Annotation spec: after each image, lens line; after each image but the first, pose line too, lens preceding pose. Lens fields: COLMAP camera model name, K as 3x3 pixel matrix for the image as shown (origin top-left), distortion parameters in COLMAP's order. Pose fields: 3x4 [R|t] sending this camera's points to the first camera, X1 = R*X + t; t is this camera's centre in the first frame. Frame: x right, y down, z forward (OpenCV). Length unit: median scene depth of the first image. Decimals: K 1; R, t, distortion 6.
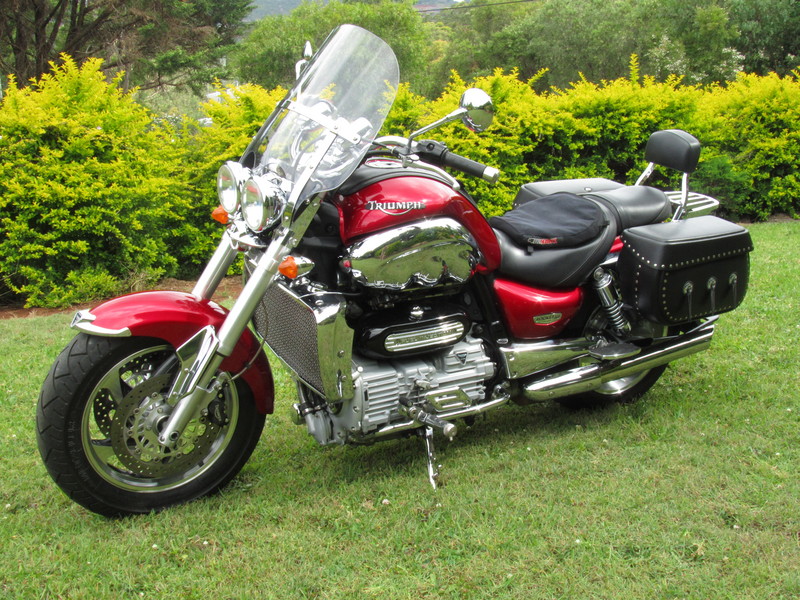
lens RADIAL K [[1032.3, 0, 400.1], [0, 1032.3, 304.4], [0, 0, 1]] dist [-0.075040, 0.000000]
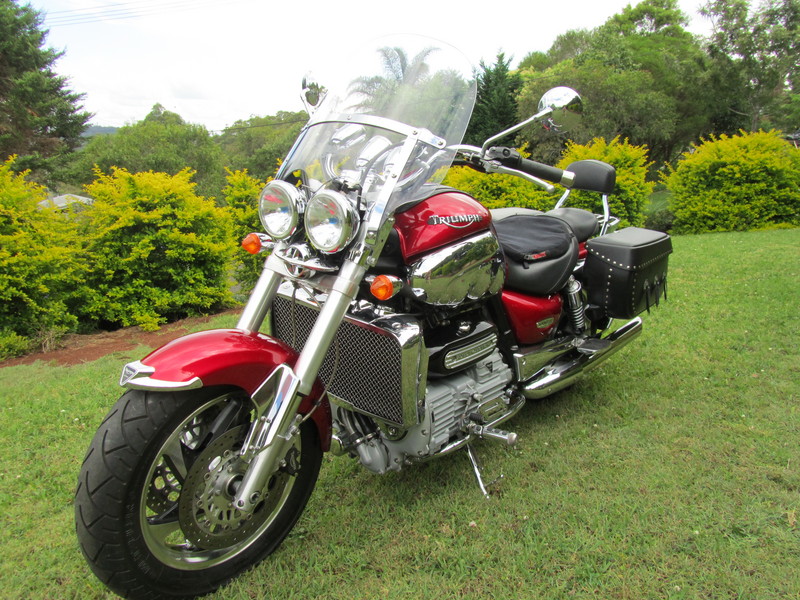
lens RADIAL K [[665.6, 0, 399.7], [0, 665.6, 301.0], [0, 0, 1]] dist [-0.018520, 0.020492]
pose [[0.945491, -0.086900, 0.313840, -0.238707], [0.101456, 0.994378, -0.030316, -0.004439], [-0.309441, 0.060505, 0.948992, 0.387734]]
